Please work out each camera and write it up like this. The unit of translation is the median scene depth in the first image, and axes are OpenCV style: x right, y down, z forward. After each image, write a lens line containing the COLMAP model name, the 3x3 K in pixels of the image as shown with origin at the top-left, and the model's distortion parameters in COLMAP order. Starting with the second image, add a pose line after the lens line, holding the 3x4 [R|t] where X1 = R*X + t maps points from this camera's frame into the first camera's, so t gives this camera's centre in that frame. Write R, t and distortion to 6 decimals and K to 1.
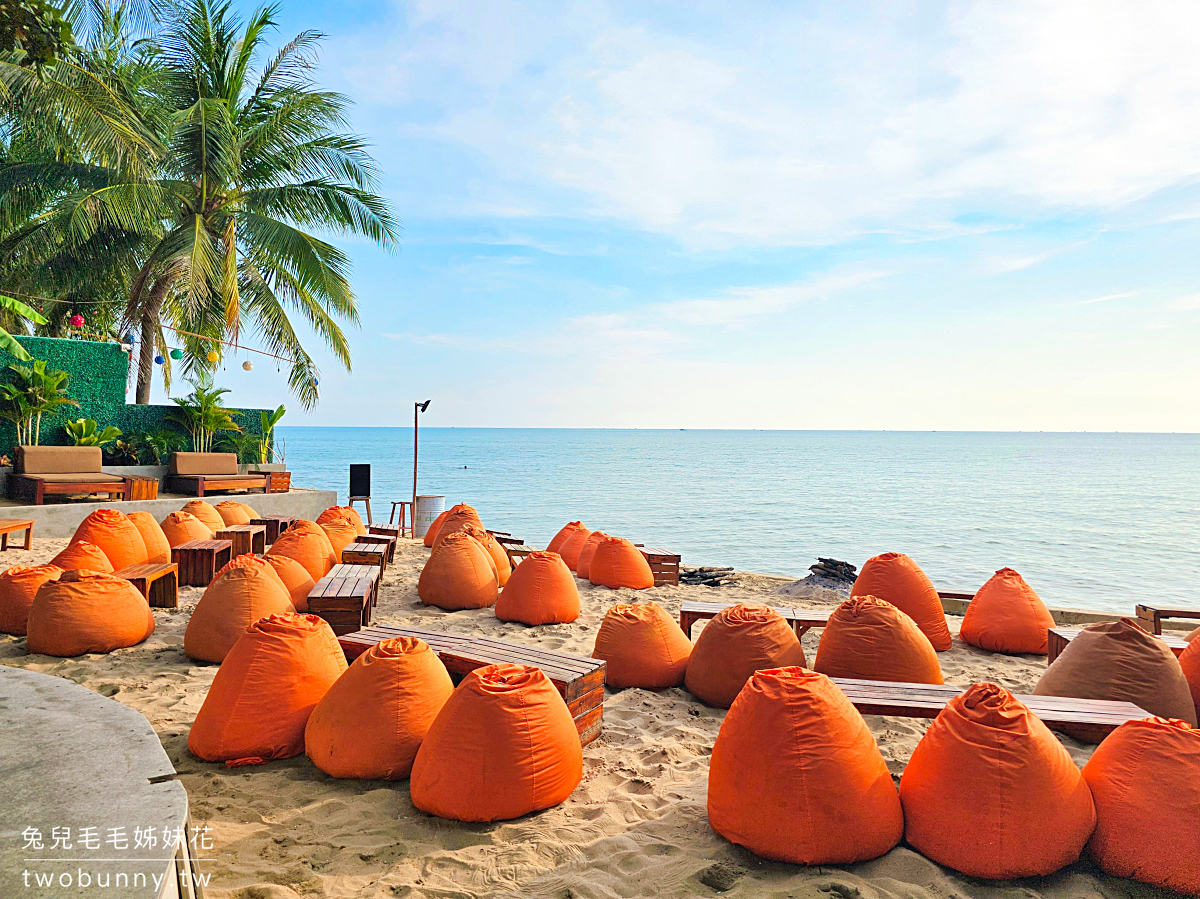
lens RADIAL K [[827.5, 0, 601.2], [0, 827.5, 440.5], [0, 0, 1]] dist [0.025338, -0.023318]
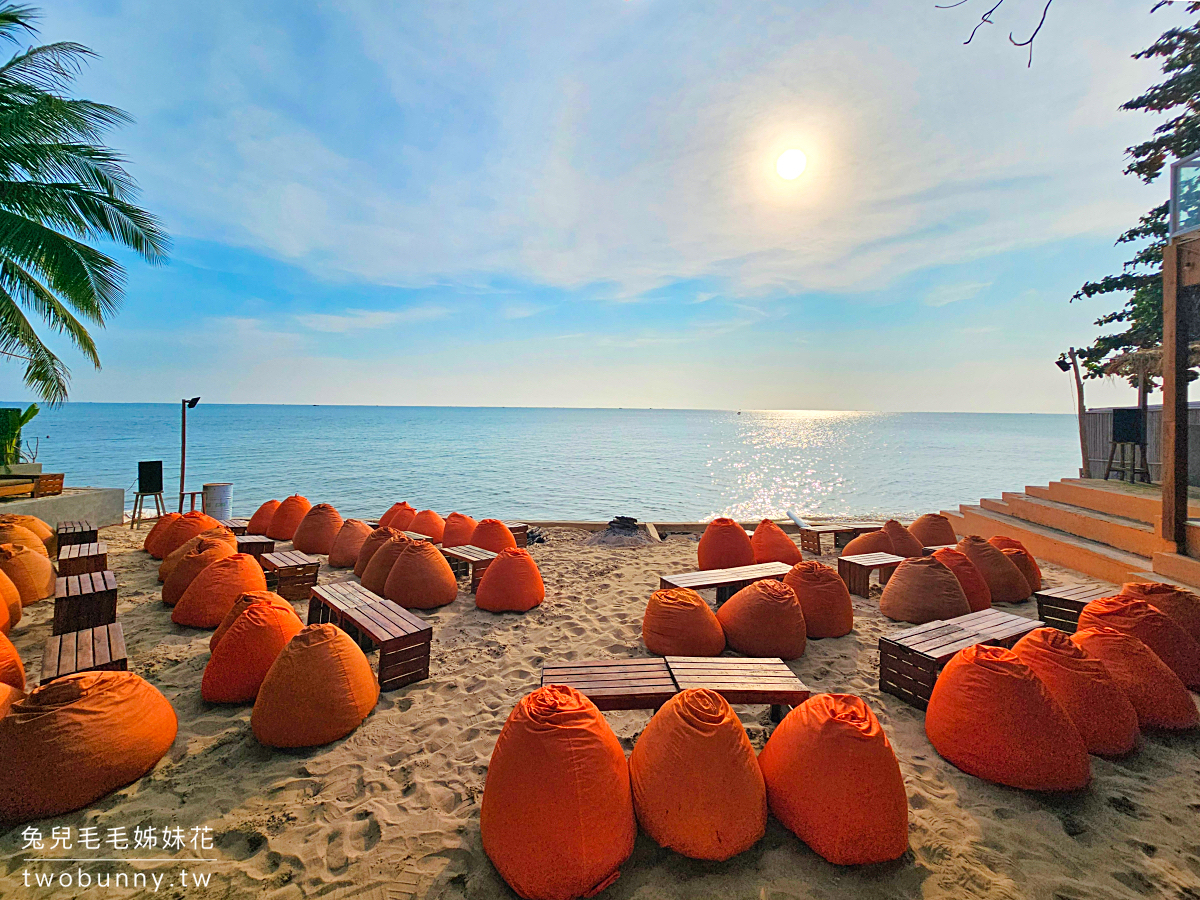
lens RADIAL K [[517.0, 0, 578.5], [0, 517.0, 410.5], [0, 0, 1]] dist [0.000489, -0.000055]
pose [[0.834607, -0.003088, 0.550838, -0.164193], [0.003717, 0.999993, -0.000027, -0.029227], [-0.550834, 0.002070, 0.834612, 0.115304]]
